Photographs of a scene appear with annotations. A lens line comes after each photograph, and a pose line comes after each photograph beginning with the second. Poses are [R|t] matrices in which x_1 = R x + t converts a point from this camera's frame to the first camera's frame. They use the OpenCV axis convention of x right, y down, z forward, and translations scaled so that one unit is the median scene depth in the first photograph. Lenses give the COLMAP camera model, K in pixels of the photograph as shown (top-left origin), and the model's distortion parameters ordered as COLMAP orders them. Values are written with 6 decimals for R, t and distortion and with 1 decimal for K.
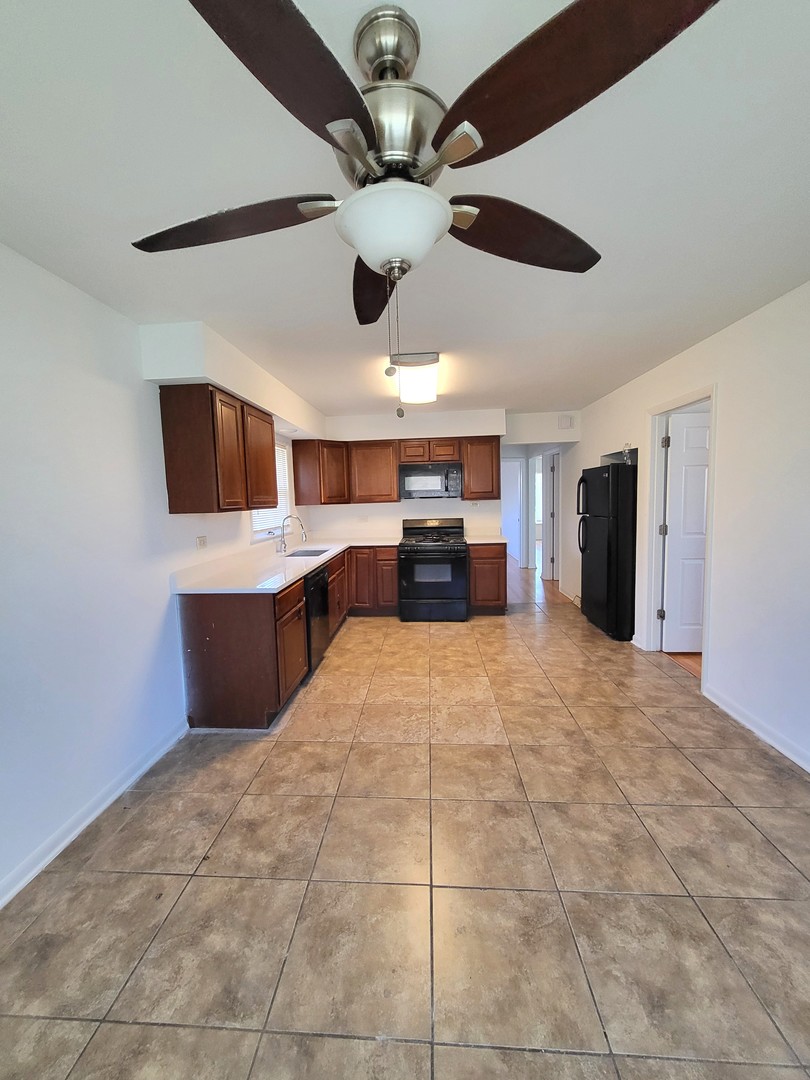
lens RADIAL K [[428.1, 0, 401.9], [0, 428.1, 536.2], [0, 0, 1]] dist [0.004667, -0.001899]
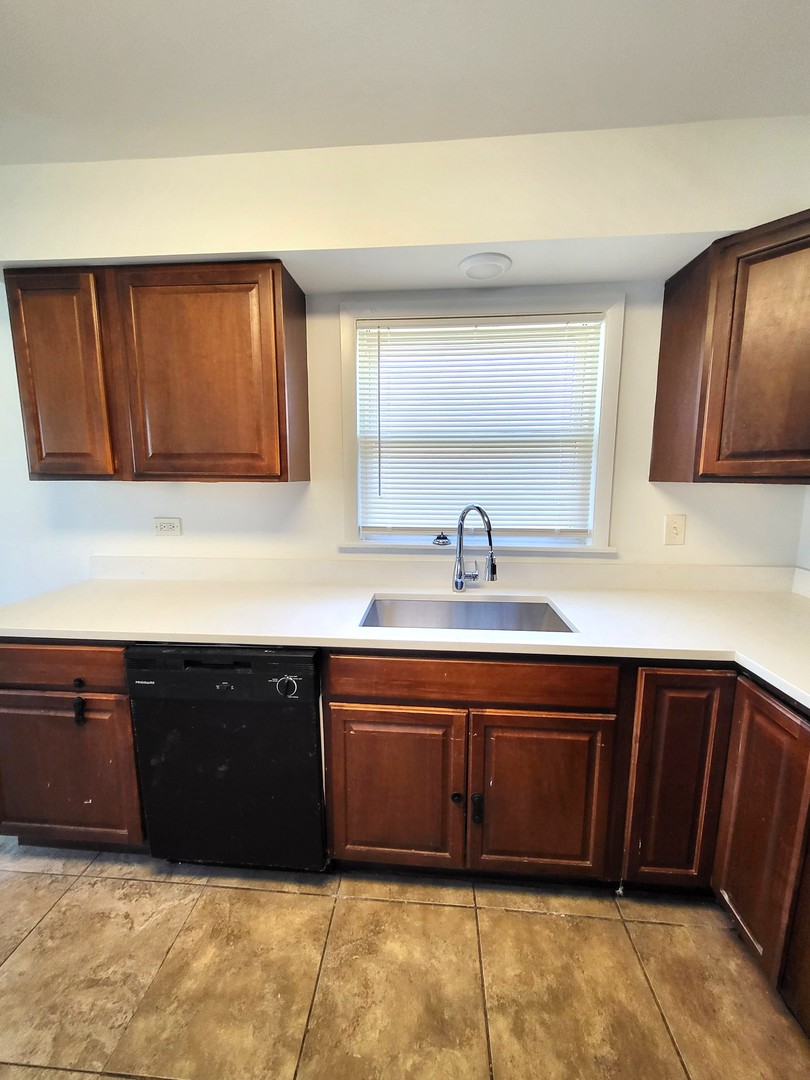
lens RADIAL K [[428.1, 0, 402.9], [0, 428.1, 537.1], [0, 0, 1]] dist [0.004667, -0.001899]
pose [[-0.019154, 0.174422, -0.984485, 0.136662], [-0.092855, 0.980099, 0.175452, -0.090557], [0.995495, 0.094775, -0.002577, 1.050777]]
